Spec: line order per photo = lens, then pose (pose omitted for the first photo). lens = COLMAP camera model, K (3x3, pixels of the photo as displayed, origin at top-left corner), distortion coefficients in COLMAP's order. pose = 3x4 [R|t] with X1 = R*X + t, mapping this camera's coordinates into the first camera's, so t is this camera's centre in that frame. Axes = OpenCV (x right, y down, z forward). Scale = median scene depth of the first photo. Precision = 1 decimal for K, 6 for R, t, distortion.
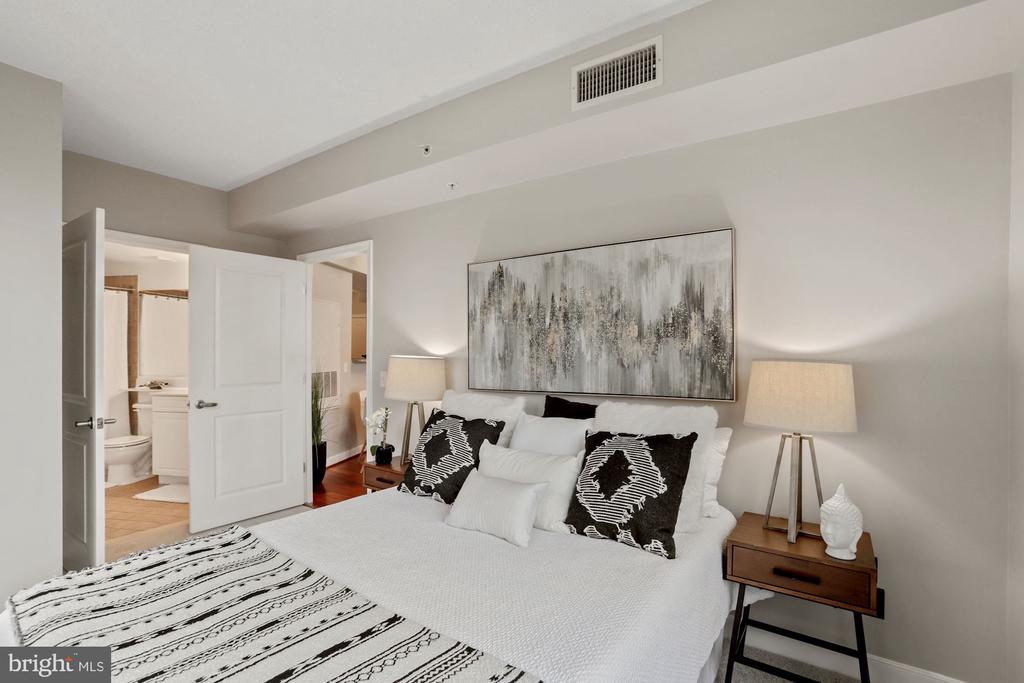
lens RADIAL K [[477.1, 0, 471.9], [0, 477.1, 348.2], [0, 0, 1]] dist [-0.017850, 0.010110]
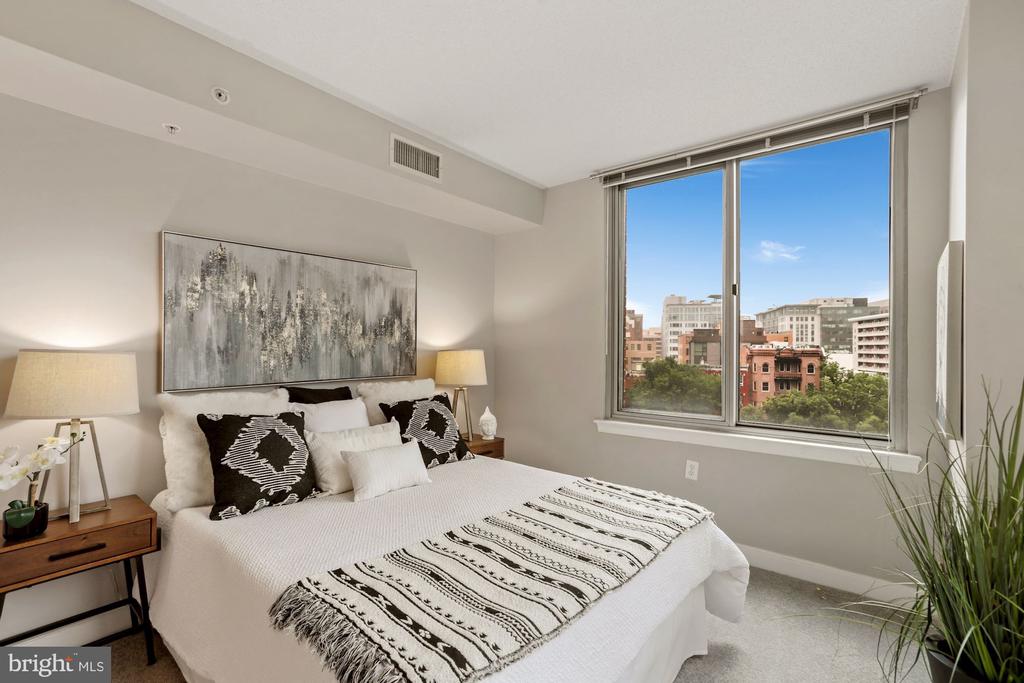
lens RADIAL K [[477.1, 0, 510.8], [0, 477.1, 344.1], [0, 0, 1]] dist [-0.017850, 0.010110]
pose [[0.080992, 0.002847, 0.996711, -0.874949], [-0.015563, 0.999878, -0.001591, 0.000167], [-0.996593, -0.015383, 0.081026, 0.439711]]
